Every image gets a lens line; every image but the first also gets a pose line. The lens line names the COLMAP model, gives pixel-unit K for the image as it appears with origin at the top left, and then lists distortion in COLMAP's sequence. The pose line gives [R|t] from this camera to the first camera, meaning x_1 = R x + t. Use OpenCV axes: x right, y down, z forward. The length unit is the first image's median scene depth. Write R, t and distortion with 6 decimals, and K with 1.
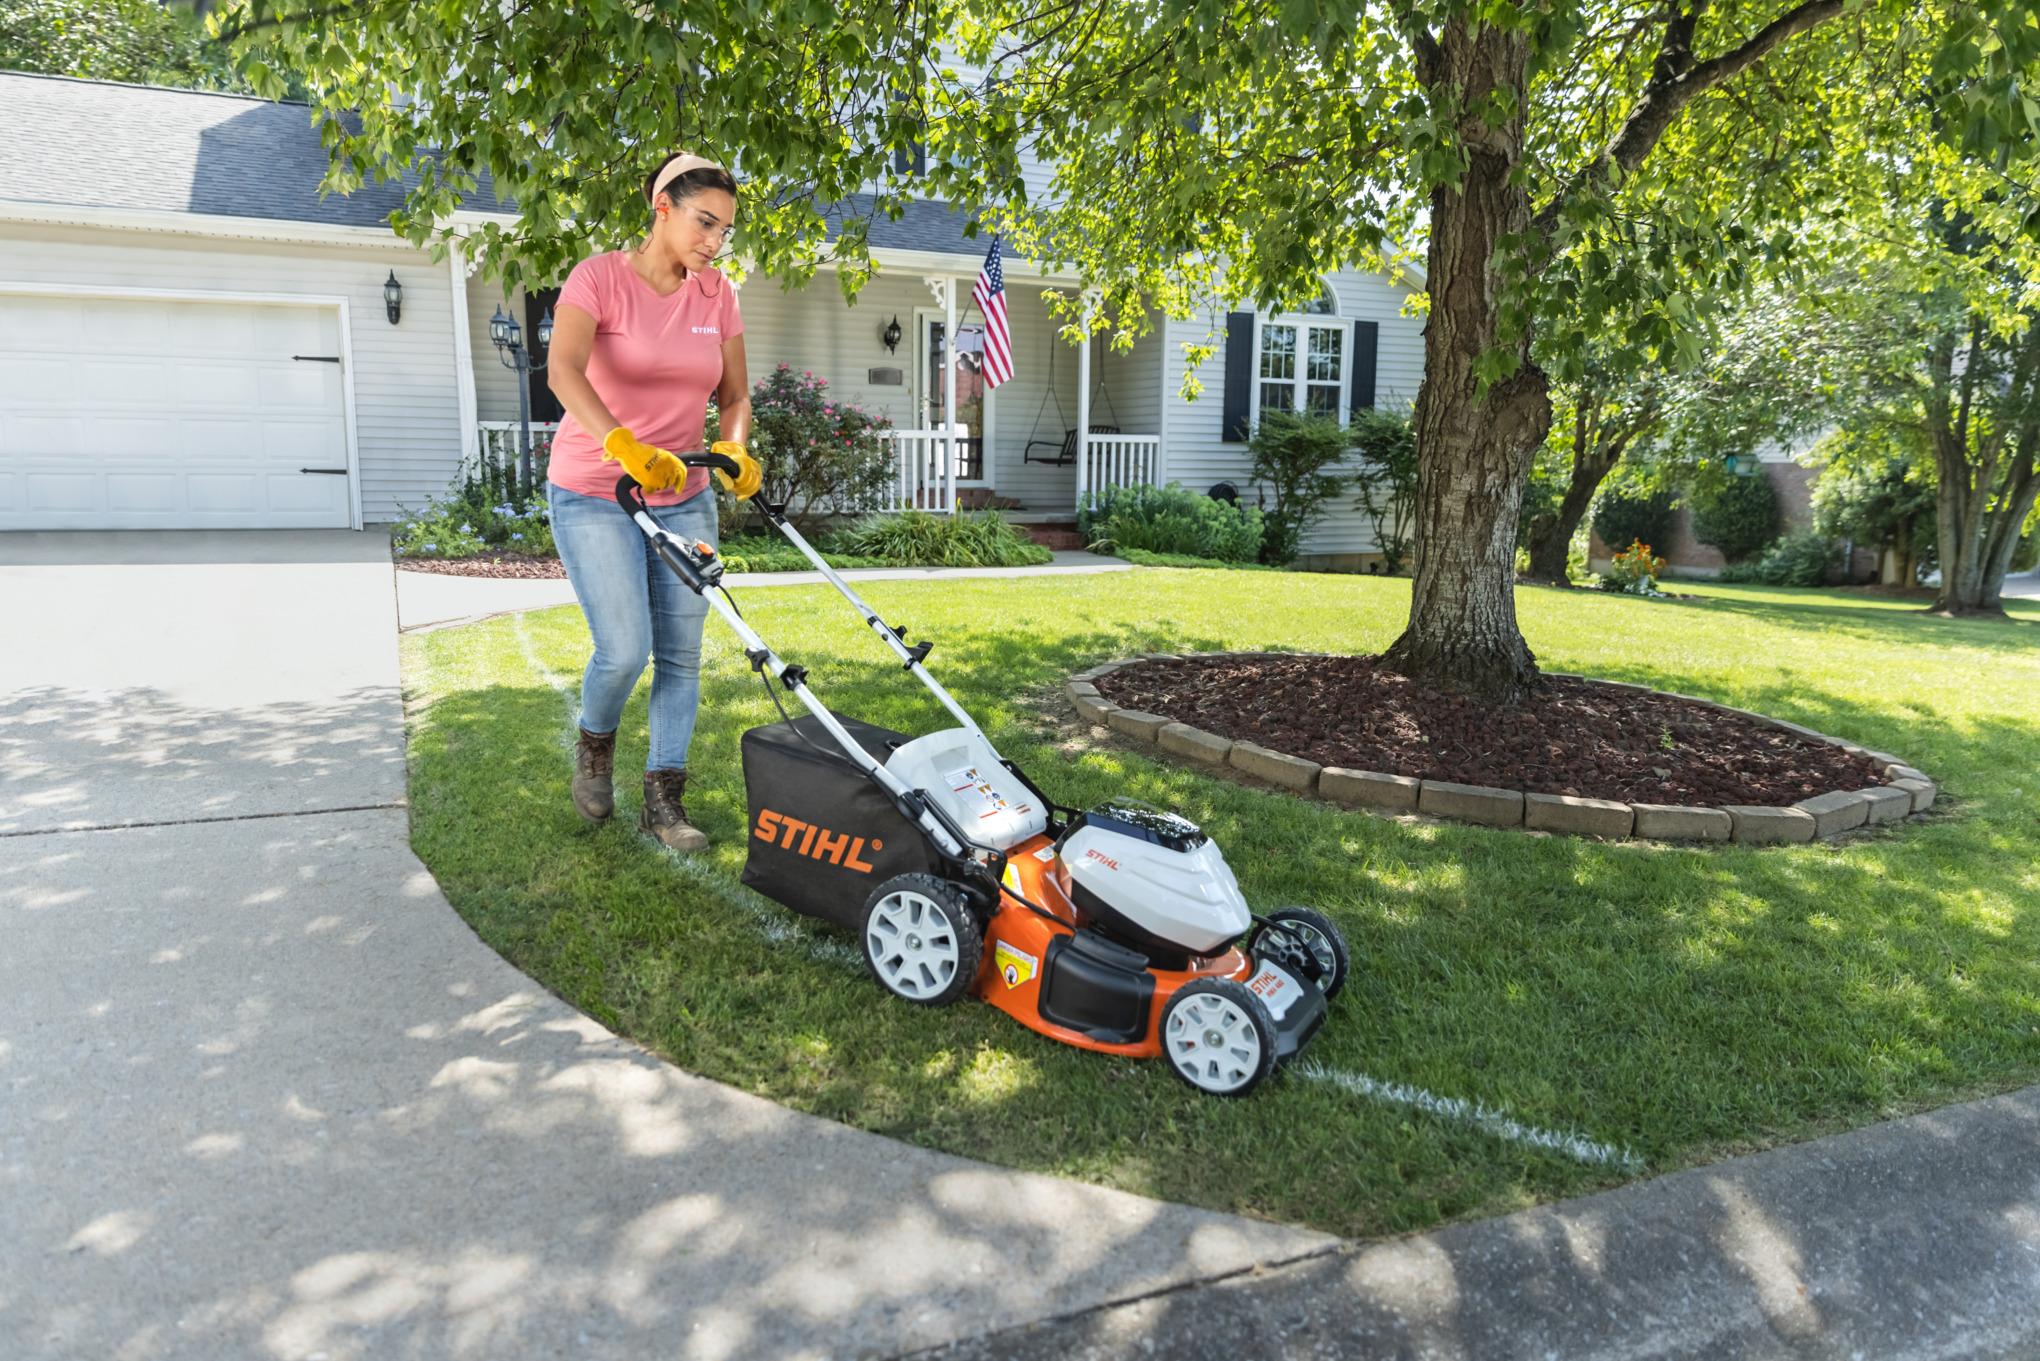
lens RADIAL K [[1349.5, 0, 1020.0], [0, 1349.5, 680.5], [0, 0, 1]] dist [0.012927, -0.004614]
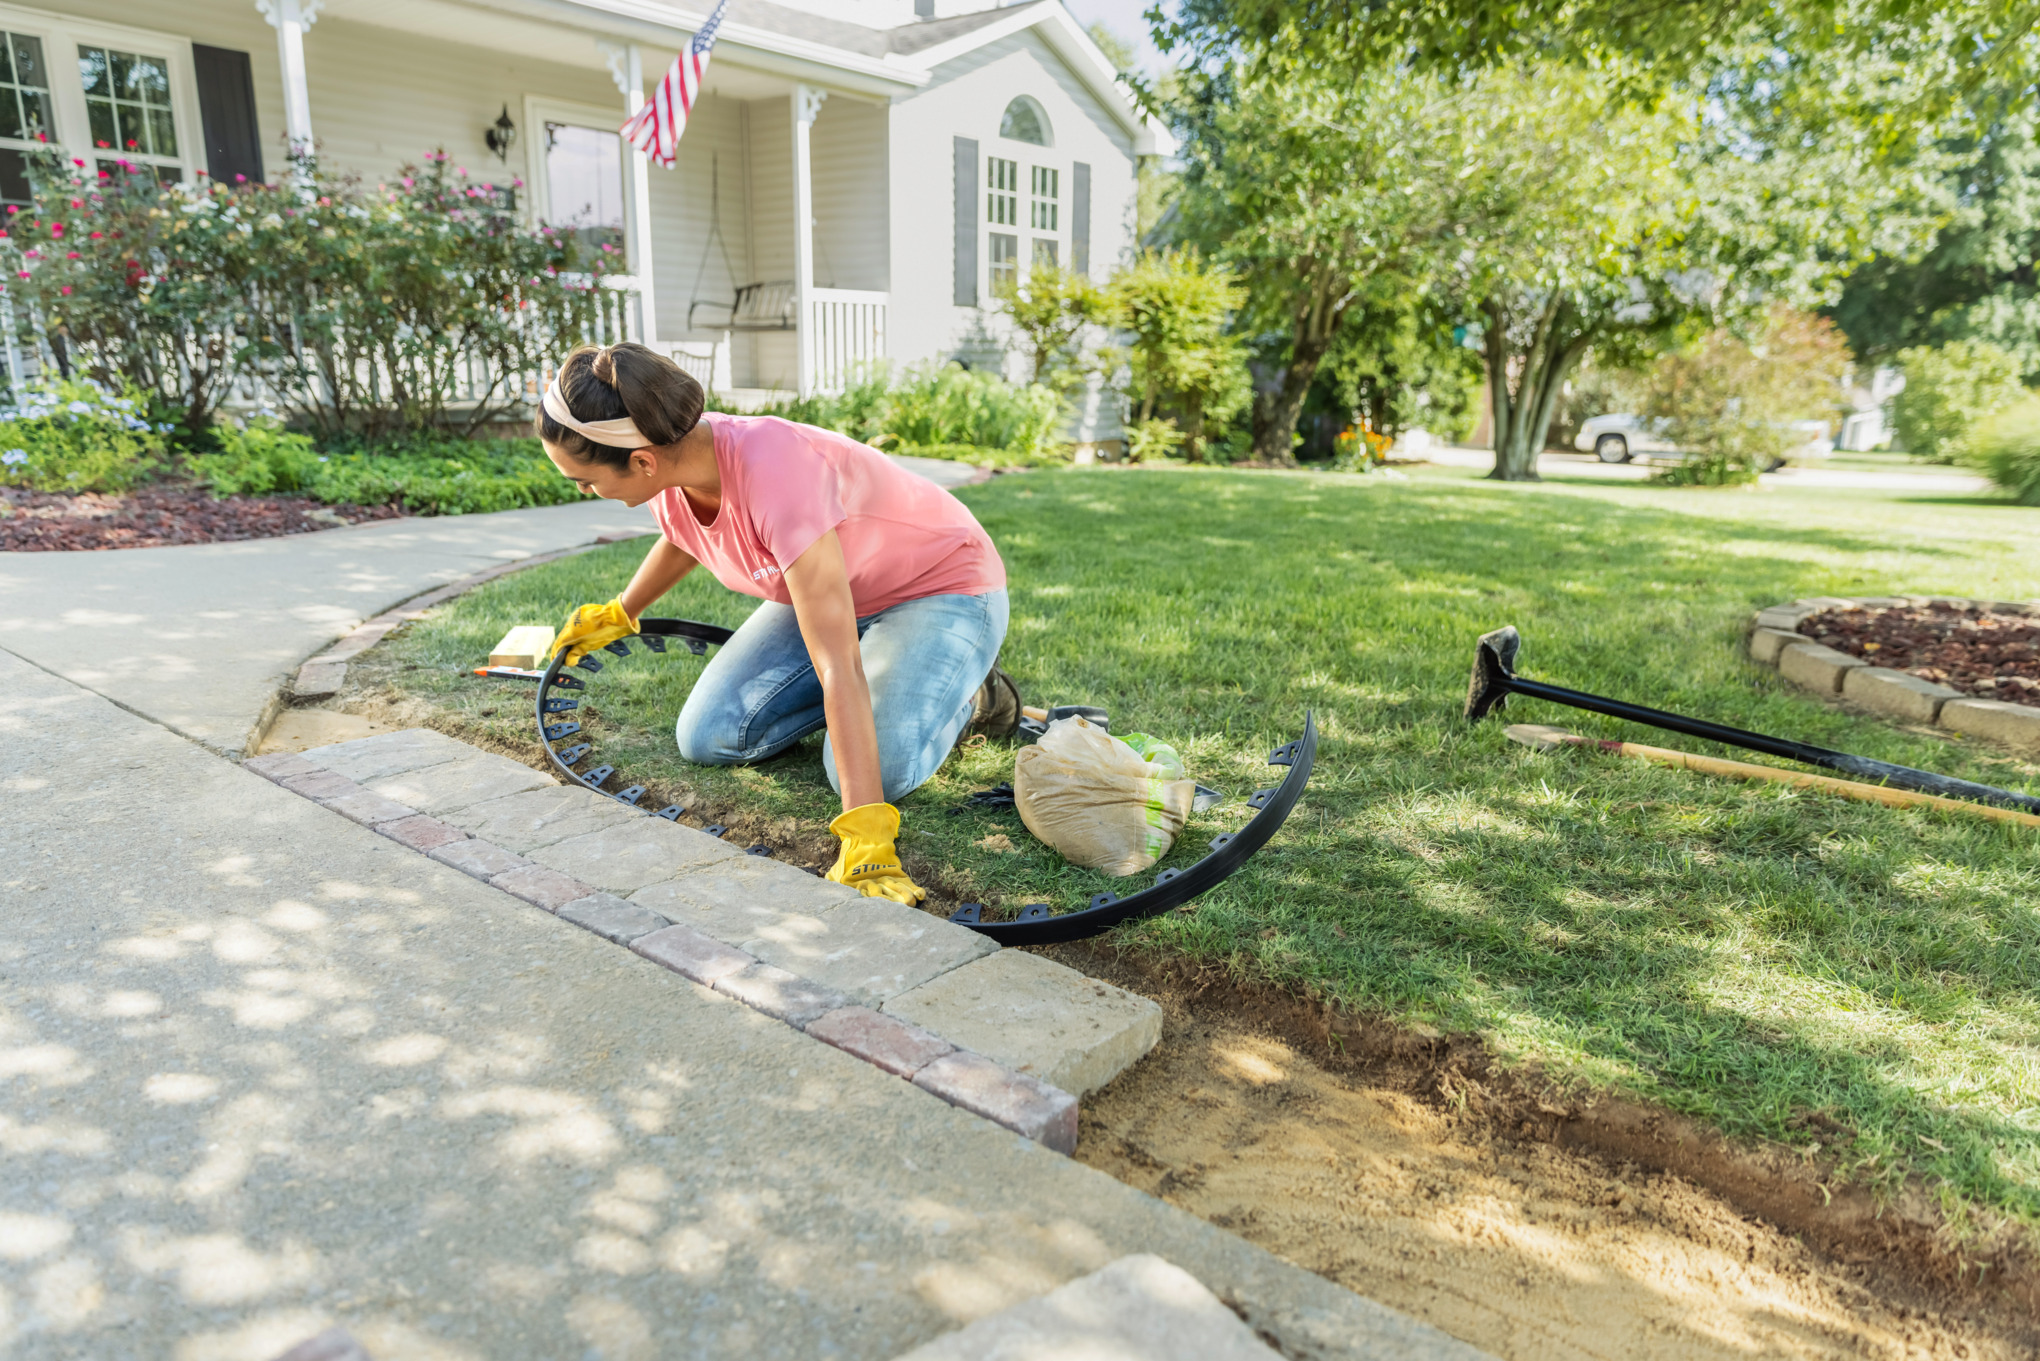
lens RADIAL K [[1349.5, 0, 1020.0], [0, 1349.5, 680.5], [0, 0, 1]] dist [0.012927, -0.004614]
pose [[0.884421, -0.111468, 0.453183, -0.207273], [0.075307, 0.992418, 0.097134, -0.033576], [-0.460575, -0.051779, 0.886109, 0.280530]]
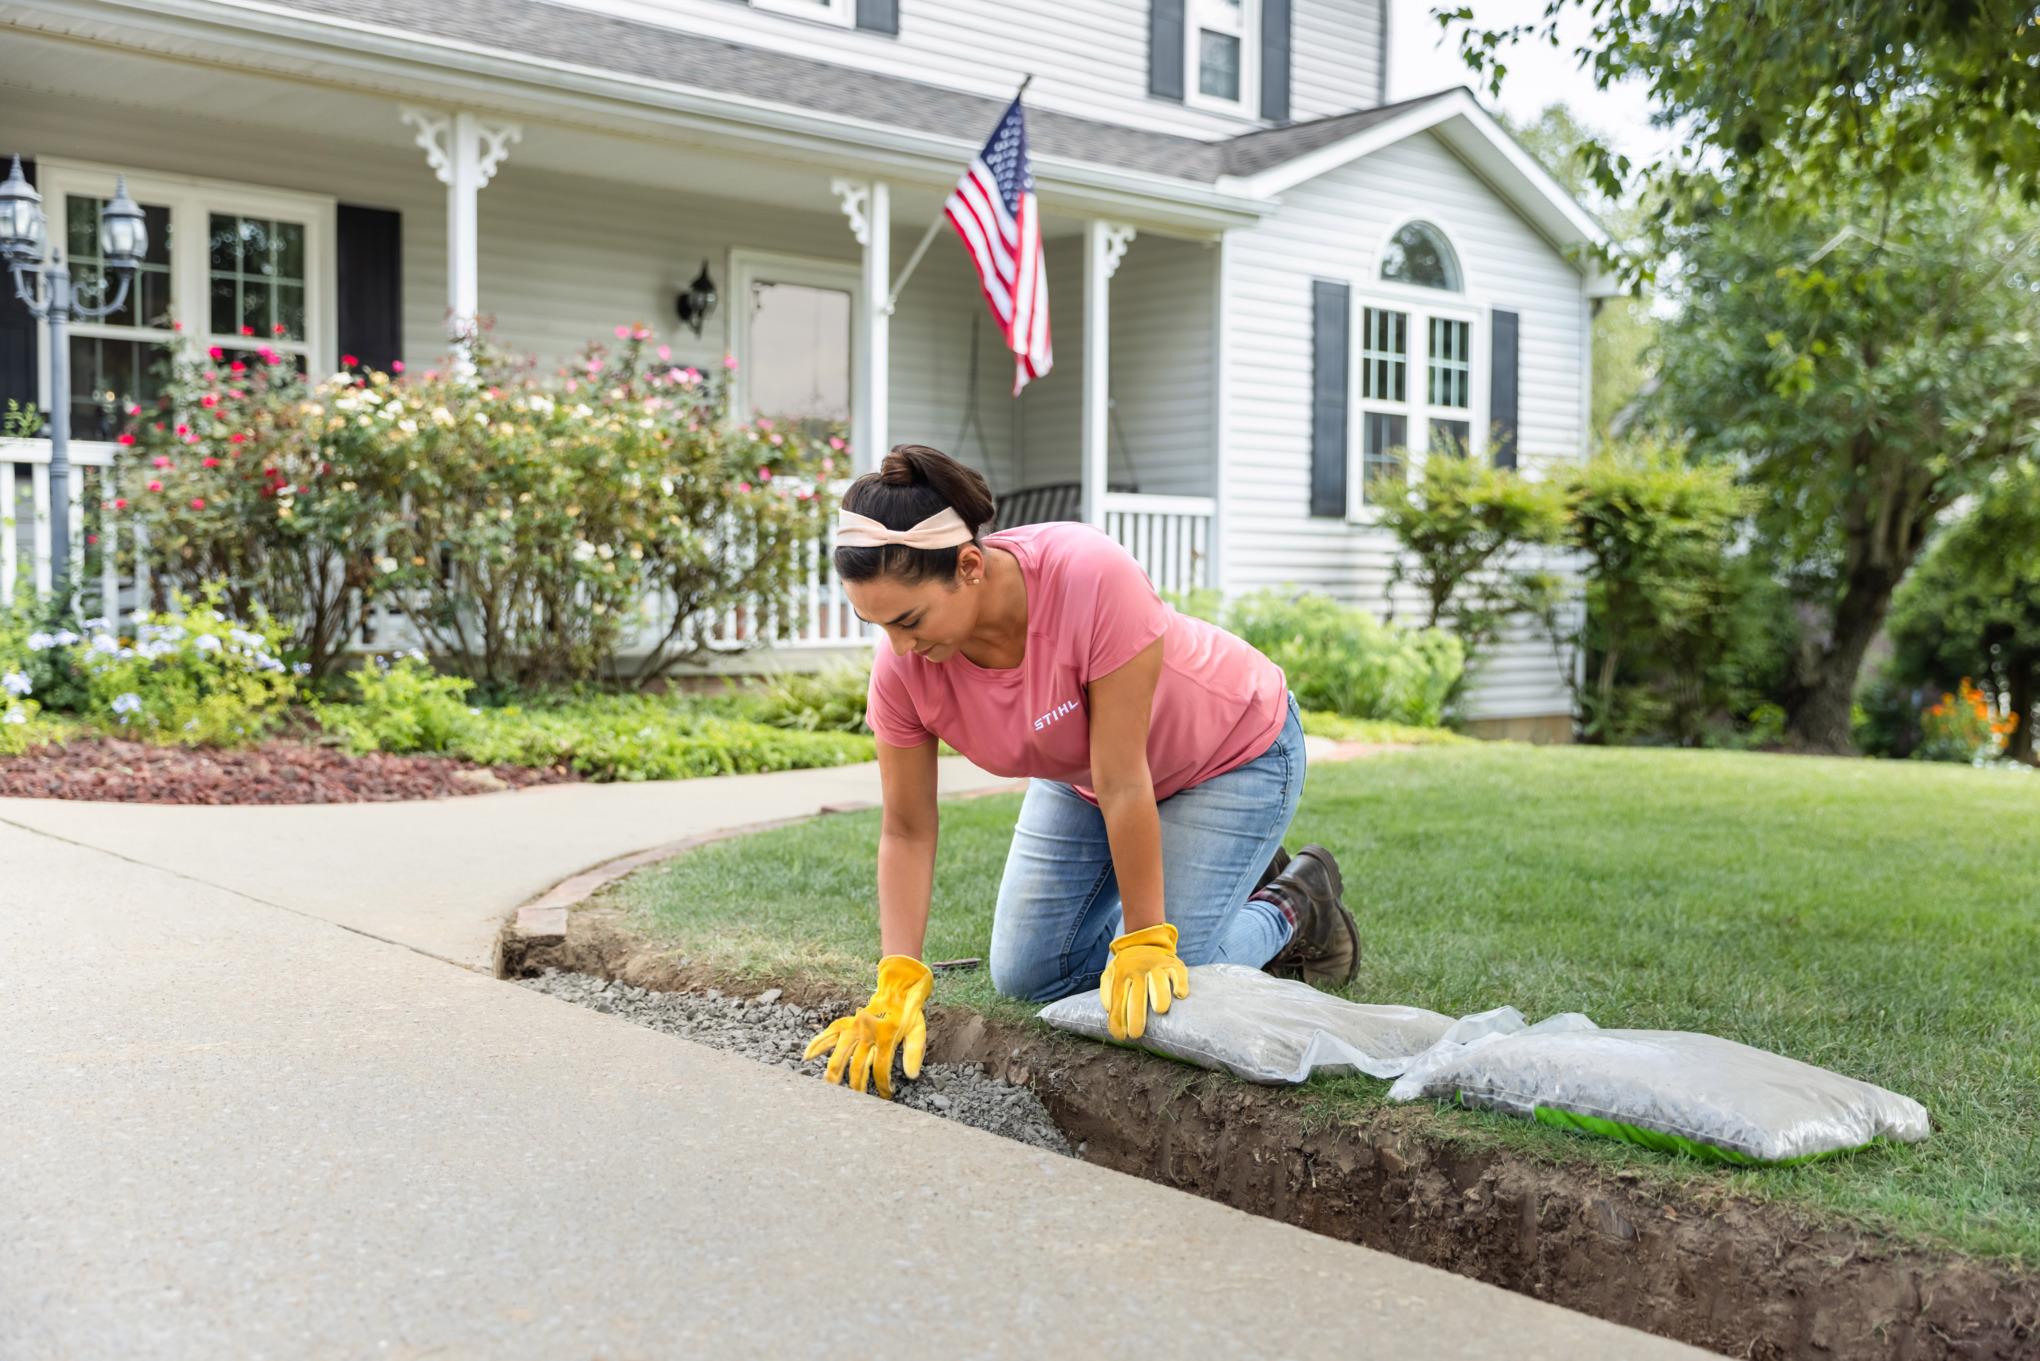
lens RADIAL K [[2206.3, 0, 1020.0], [0, 2206.3, 680.5], [0, 0, 1]] dist [0.028961, -0.007391]
pose [[0.954357, -0.016655, 0.298204, -0.232926], [0.053179, 0.991965, -0.114790, -0.017275], [-0.293896, 0.125409, 0.947575, 0.218061]]
